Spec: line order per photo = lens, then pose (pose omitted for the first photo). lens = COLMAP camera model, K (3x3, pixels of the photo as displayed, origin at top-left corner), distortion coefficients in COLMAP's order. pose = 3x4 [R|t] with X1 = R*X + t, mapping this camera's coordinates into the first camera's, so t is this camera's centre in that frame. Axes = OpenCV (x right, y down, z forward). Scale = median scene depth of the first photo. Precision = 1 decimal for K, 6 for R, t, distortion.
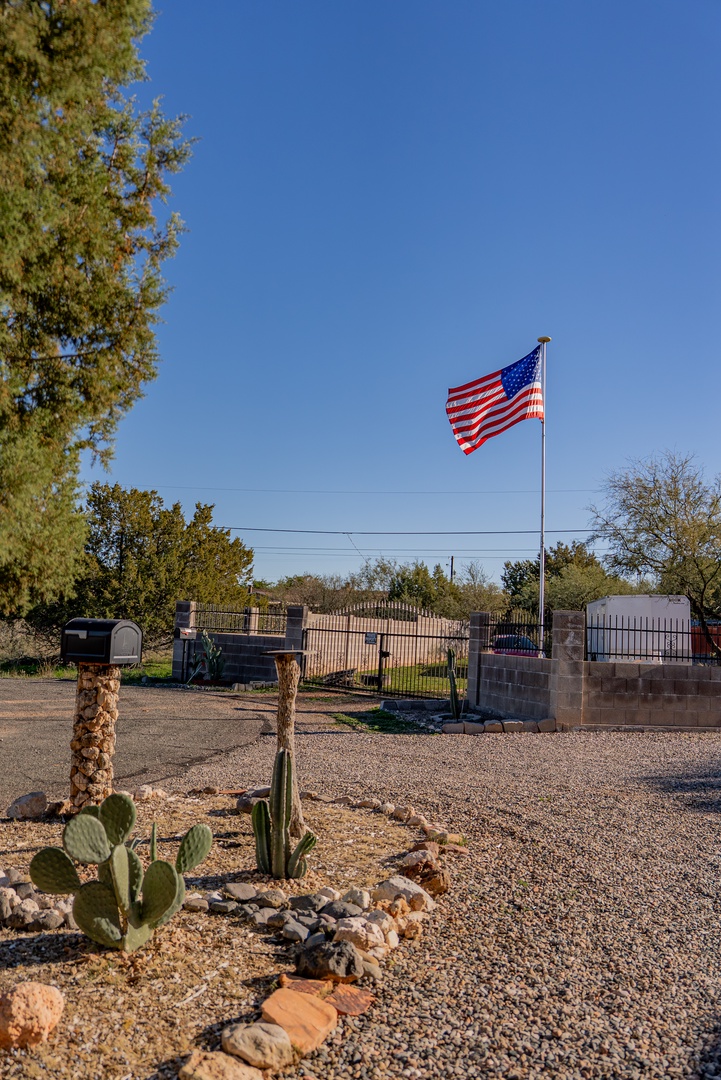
lens RADIAL K [[980.1, 0, 360.5], [0, 980.1, 540.0], [0, 0, 1]] dist [0.000487, 0.005439]
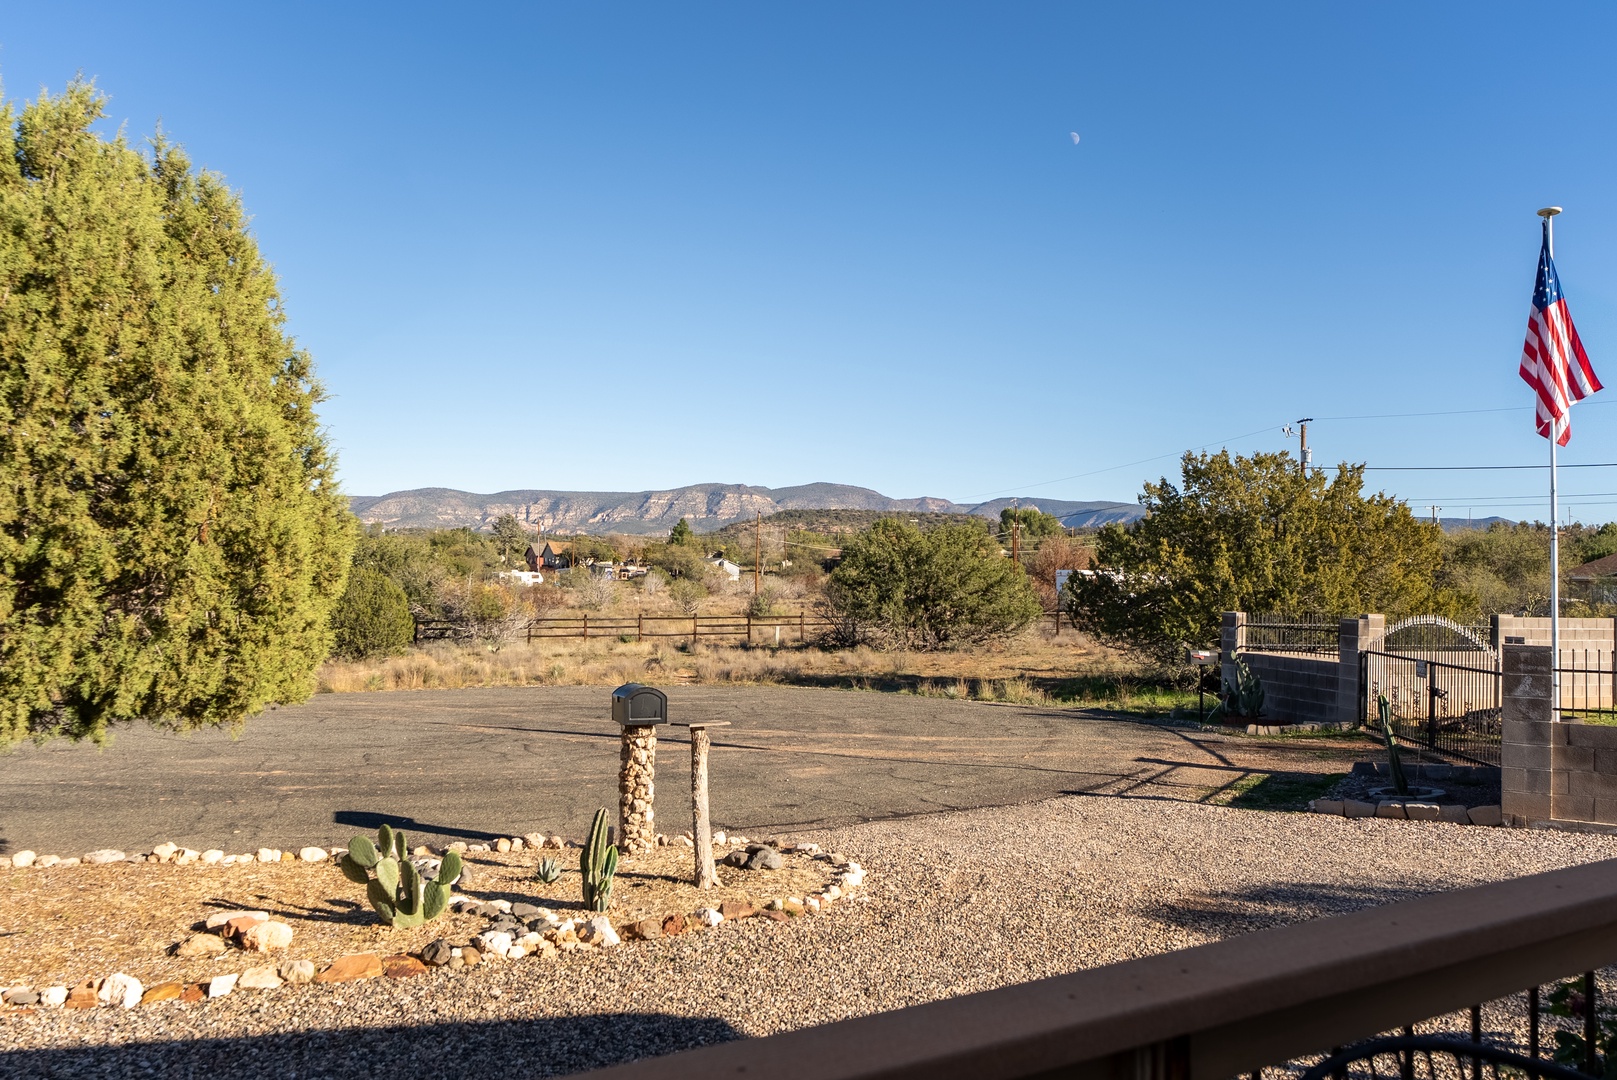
lens RADIAL K [[1467.4, 0, 808.5], [0, 1467.4, 540.0], [0, 0, 1]] dist [0.000487, 0.005439]
pose [[0.667177, -0.048267, -0.743334, 0.628840], [0.086938, 0.996124, 0.013349, -0.052496], [0.739808, -0.073530, 0.668788, -0.006292]]
